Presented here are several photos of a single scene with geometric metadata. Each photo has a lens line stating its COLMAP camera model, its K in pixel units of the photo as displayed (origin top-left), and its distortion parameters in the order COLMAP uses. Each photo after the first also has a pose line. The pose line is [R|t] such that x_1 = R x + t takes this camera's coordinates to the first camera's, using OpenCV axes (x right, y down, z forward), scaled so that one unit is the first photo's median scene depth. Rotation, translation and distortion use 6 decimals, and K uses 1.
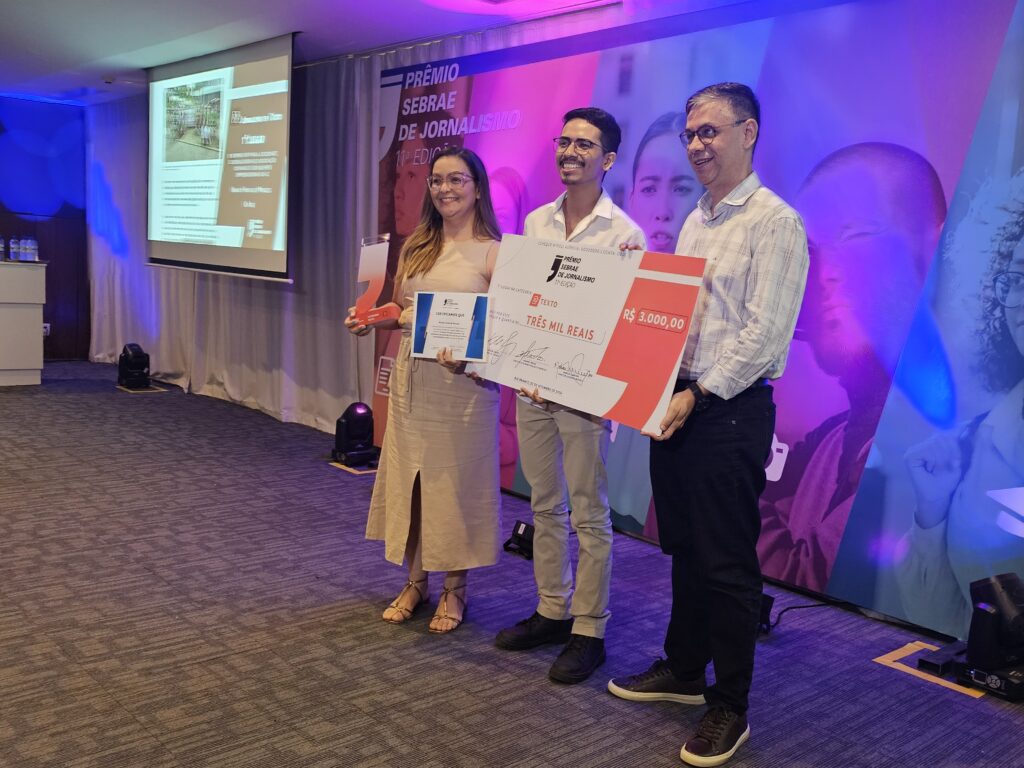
lens RADIAL K [[985.1, 0, 503.9], [0, 985.1, 401.5], [0, 0, 1]] dist [0.092236, -0.131070]
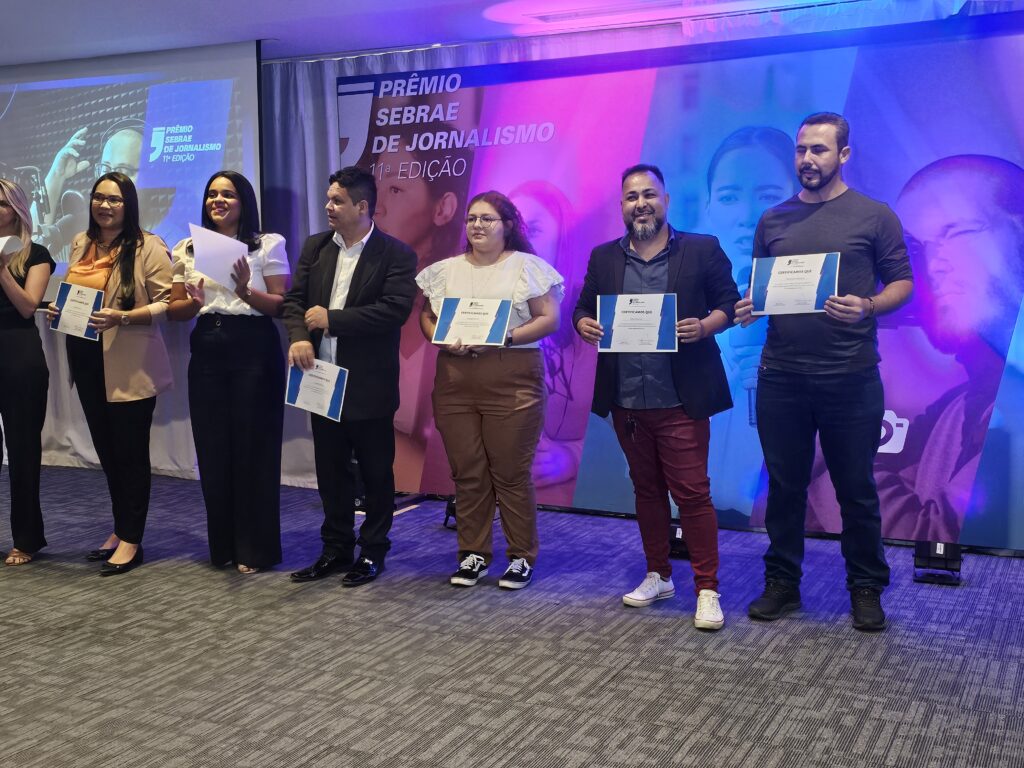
lens RADIAL K [[1206.1, 0, 513.2], [0, 1206.1, 378.4], [0, 0, 1]] dist [0.138473, -0.286475]
pose [[0.922885, -0.104681, 0.370573, -0.589918], [0.117963, 0.992929, -0.013291, -0.033771], [-0.366562, 0.055980, 0.928708, -0.116984]]
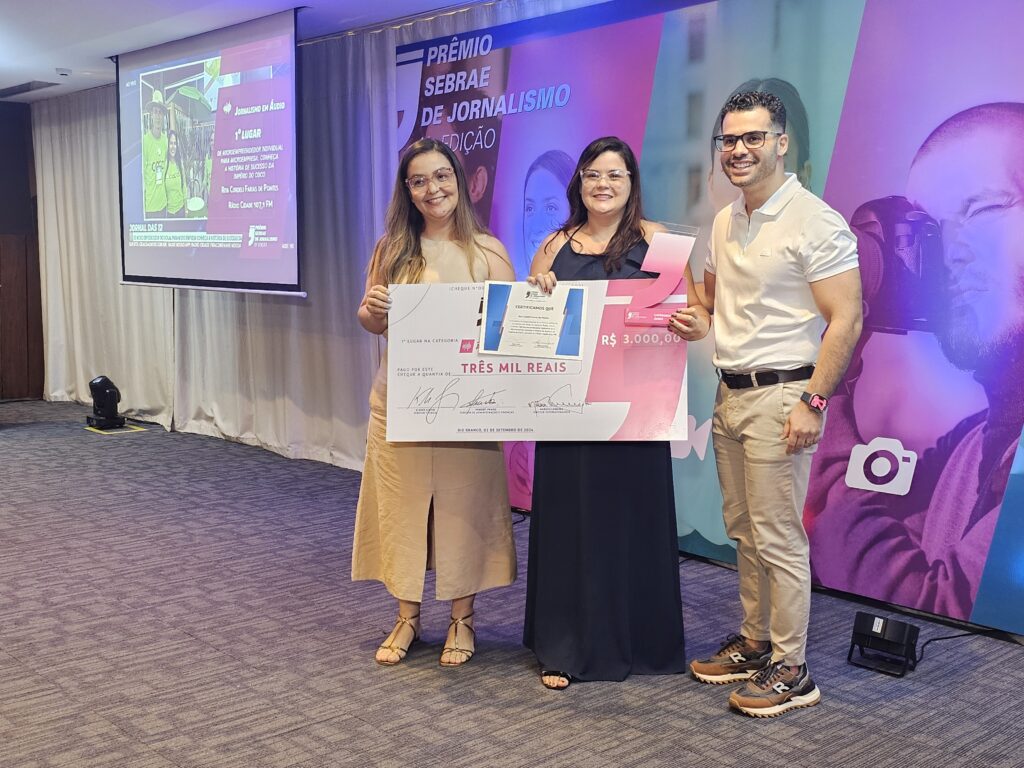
lens RADIAL K [[1170.0, 0, 516.6], [0, 1170.0, 396.6], [0, 0, 1]] dist [0.122390, -0.228646]
pose [[0.998603, -0.050709, 0.014848, -0.070173], [0.051054, 0.998411, -0.023841, 0.001810], [-0.013615, 0.024566, 0.999605, -0.029761]]
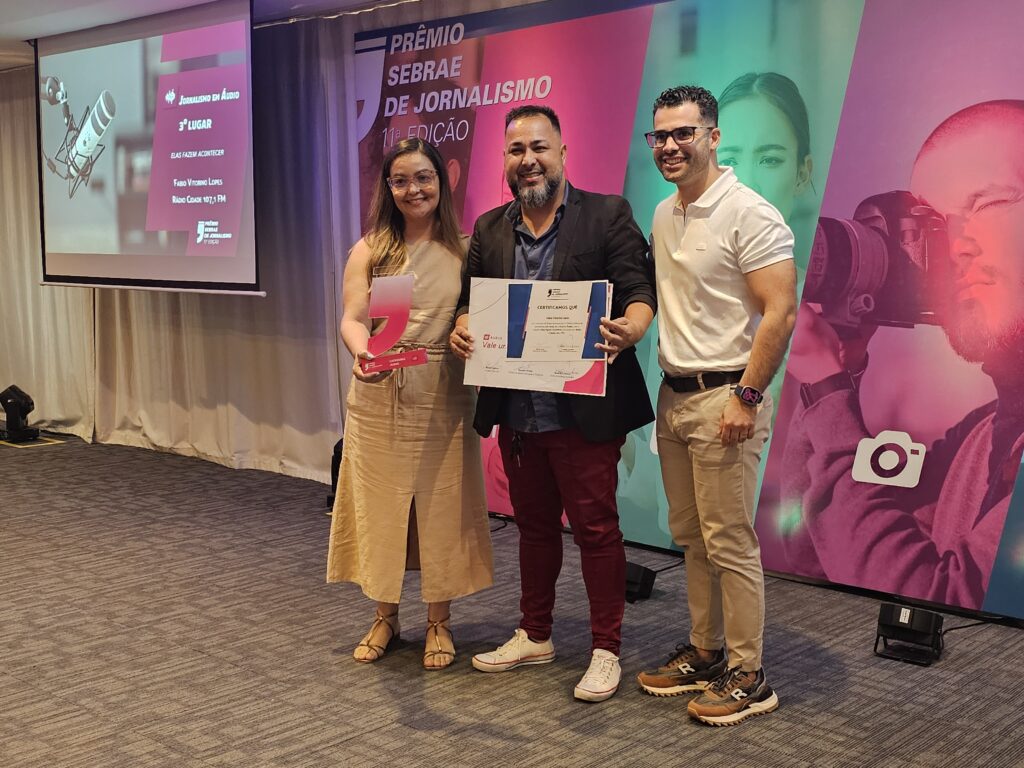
lens RADIAL K [[1267.6, 0, 514.8], [0, 1267.6, 385.1], [0, 0, 1]] dist [0.139301, -0.304827]
pose [[0.992217, -0.069035, 0.103636, -0.172154], [0.072374, 0.996962, -0.028799, -0.001900], [-0.101333, 0.036075, 0.994198, -0.083092]]
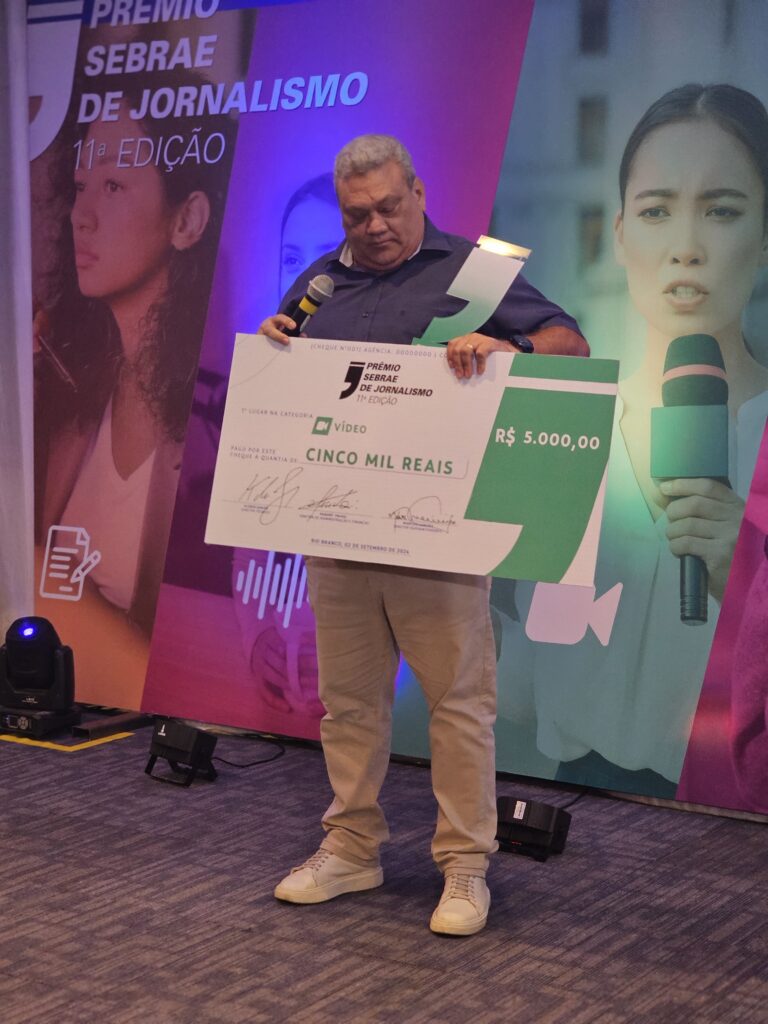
lens RADIAL K [[1968.5, 0, 357.7], [0, 1968.5, 535.3], [0, 0, 1]] dist [0.025505, 0.058701]
pose [[0.959938, -0.073969, 0.270274, -0.368159], [0.079672, 0.996769, -0.010175, -0.025189], [-0.268648, 0.031301, 0.962730, -0.079960]]
